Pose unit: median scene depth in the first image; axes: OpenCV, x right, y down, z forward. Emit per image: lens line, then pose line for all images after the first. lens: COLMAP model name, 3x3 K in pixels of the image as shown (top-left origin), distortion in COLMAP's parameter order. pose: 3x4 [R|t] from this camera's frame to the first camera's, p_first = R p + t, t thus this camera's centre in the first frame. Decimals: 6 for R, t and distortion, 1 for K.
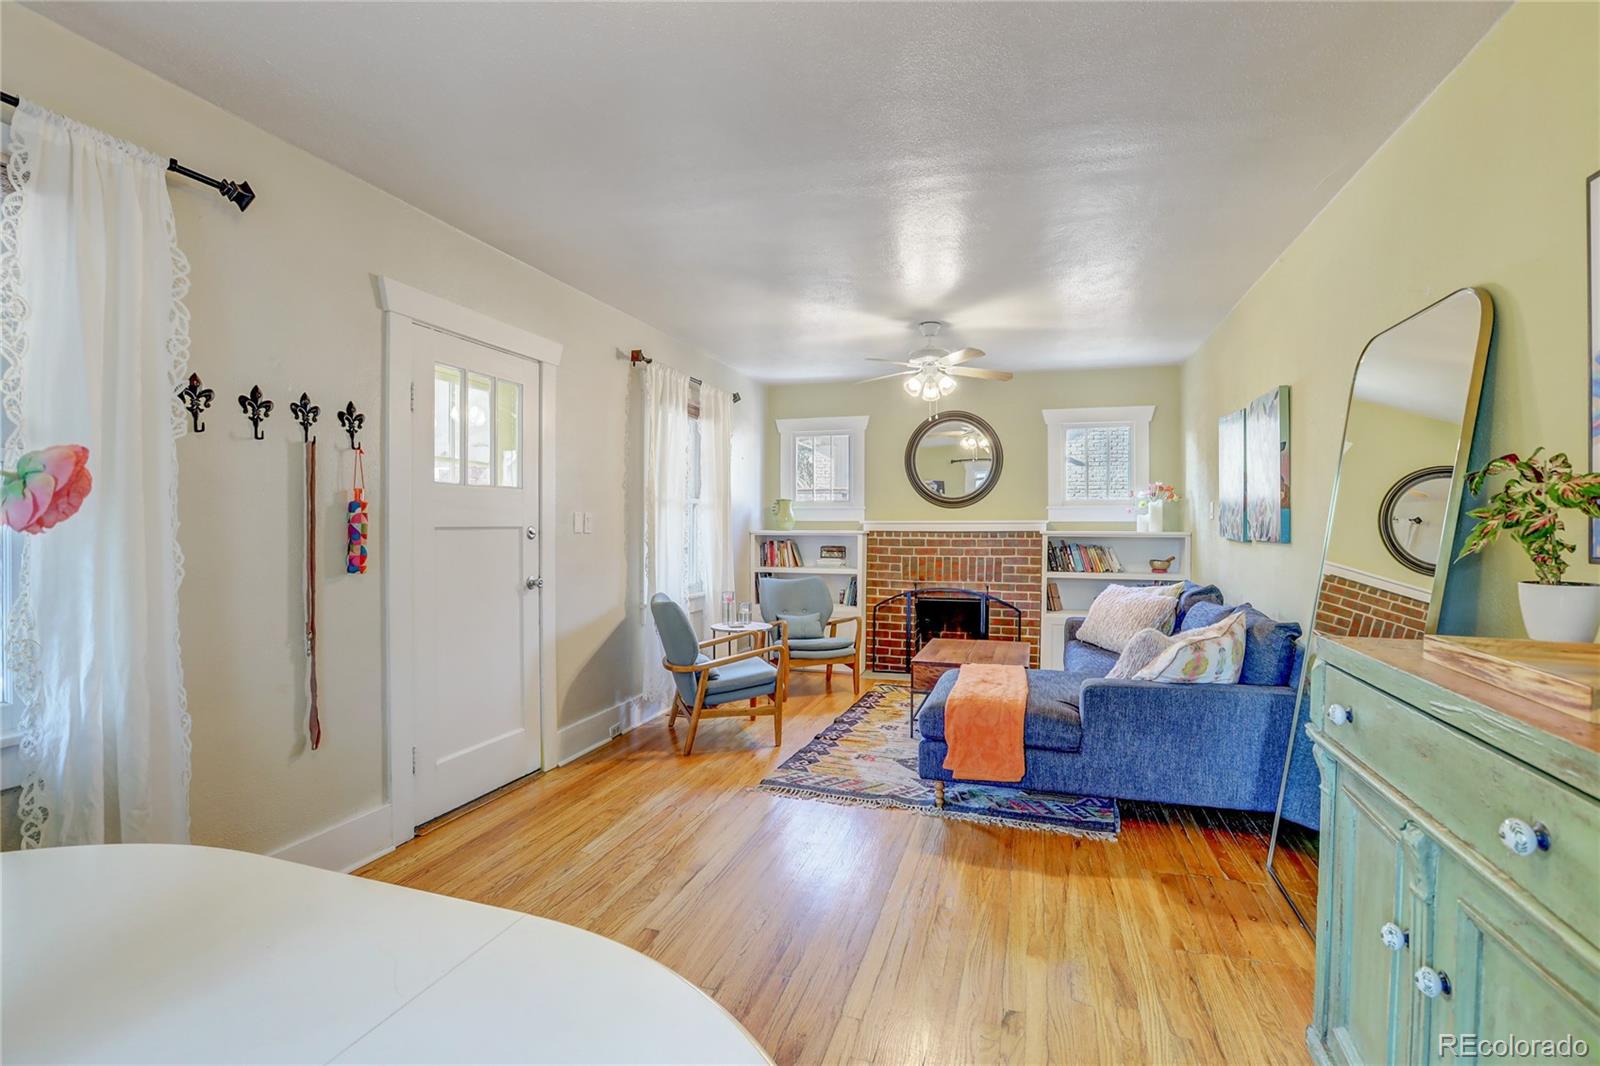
lens RADIAL K [[748.1, 0, 823.4], [0, 748.1, 530.6], [0, 0, 1]] dist [-0.044358, 0.014408]
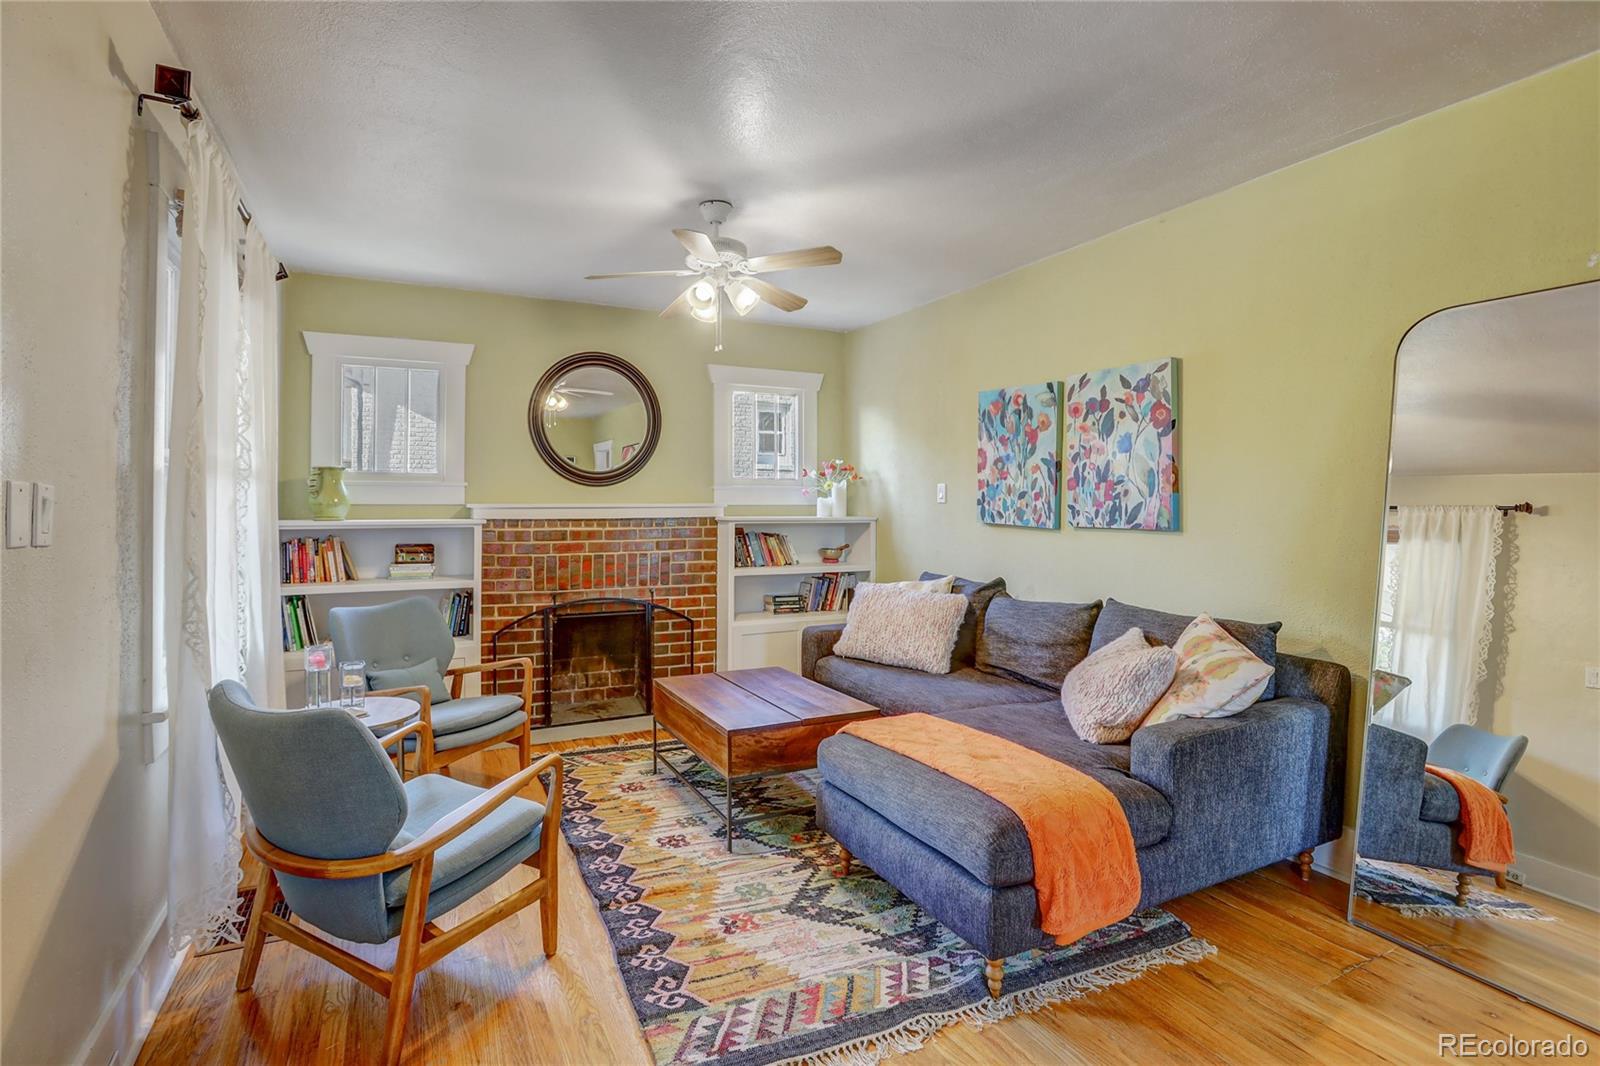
lens RADIAL K [[748.1, 0, 774.2], [0, 748.1, 502.4], [0, 0, 1]] dist [-0.044358, 0.014408]
pose [[0.741613, 0.001928, 0.670825, -0.274345], [0.006262, 0.999932, -0.009797, -0.009754], [-0.670798, 0.011467, 0.741551, 0.511966]]
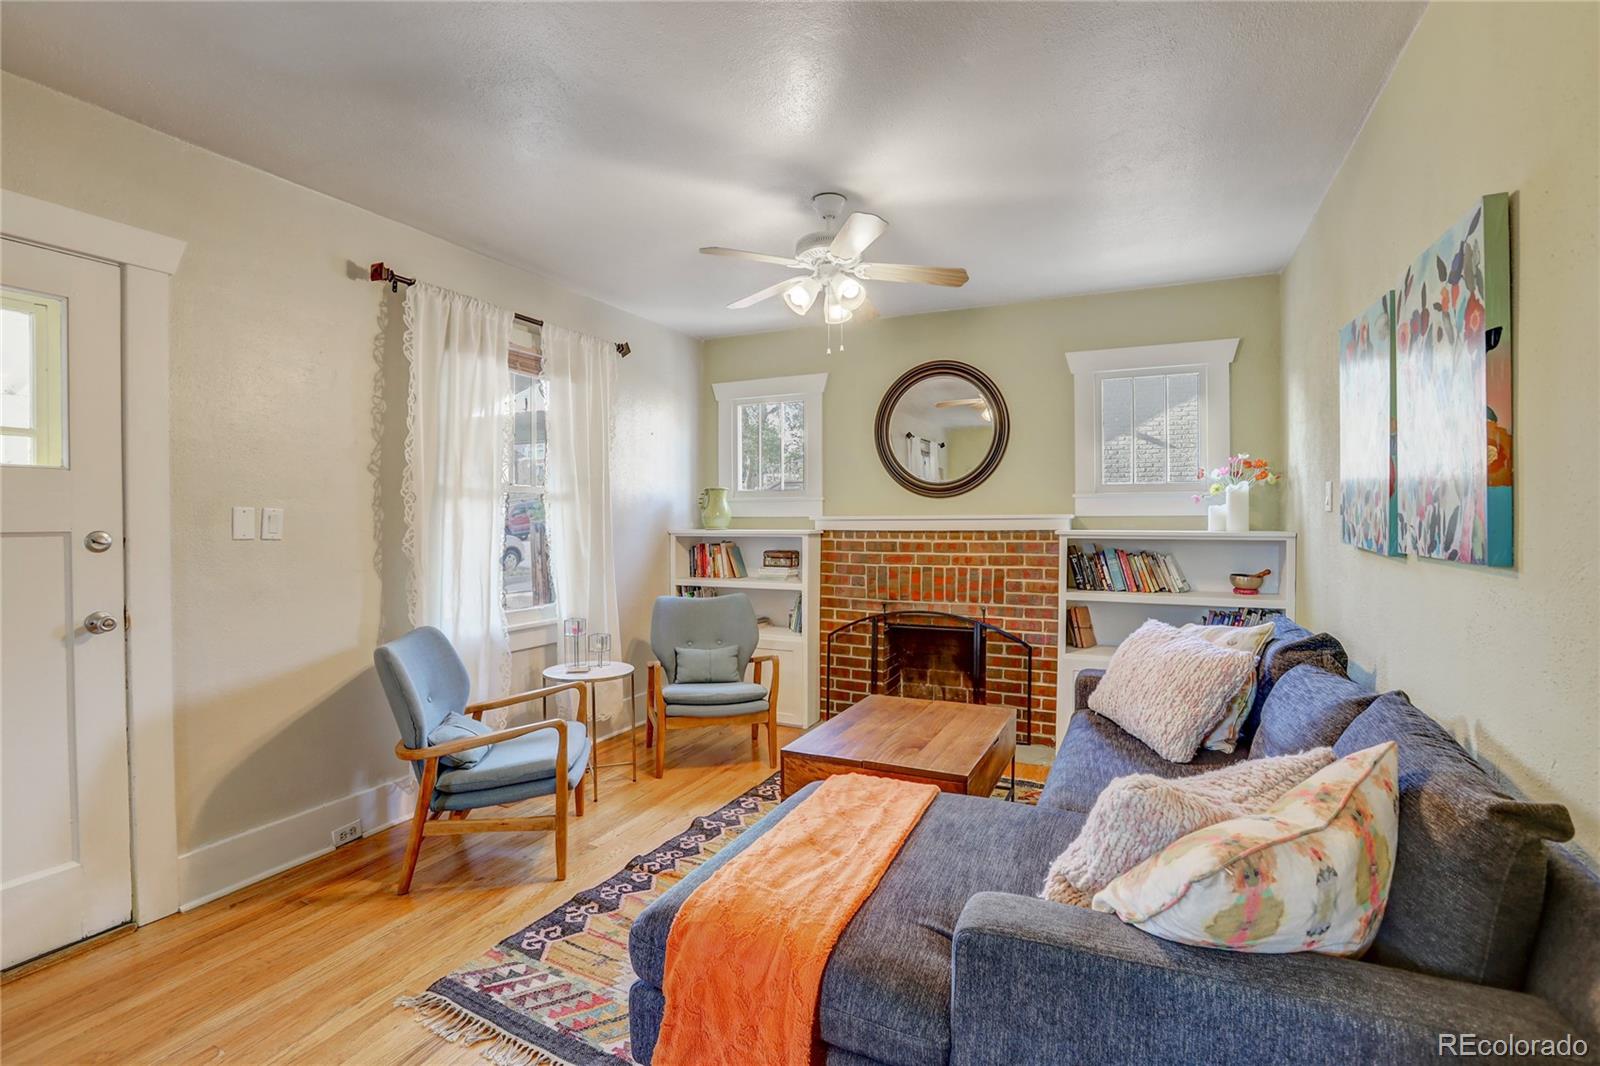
lens RADIAL K [[748.1, 0, 808.8], [0, 748.1, 532.3], [0, 0, 1]] dist [-0.044358, 0.014408]
pose [[0.988948, -0.002508, -0.148242, 0.229836], [0.003902, 0.999951, 0.009119, -0.006452], [0.148212, -0.009597, 0.988909, 0.410042]]
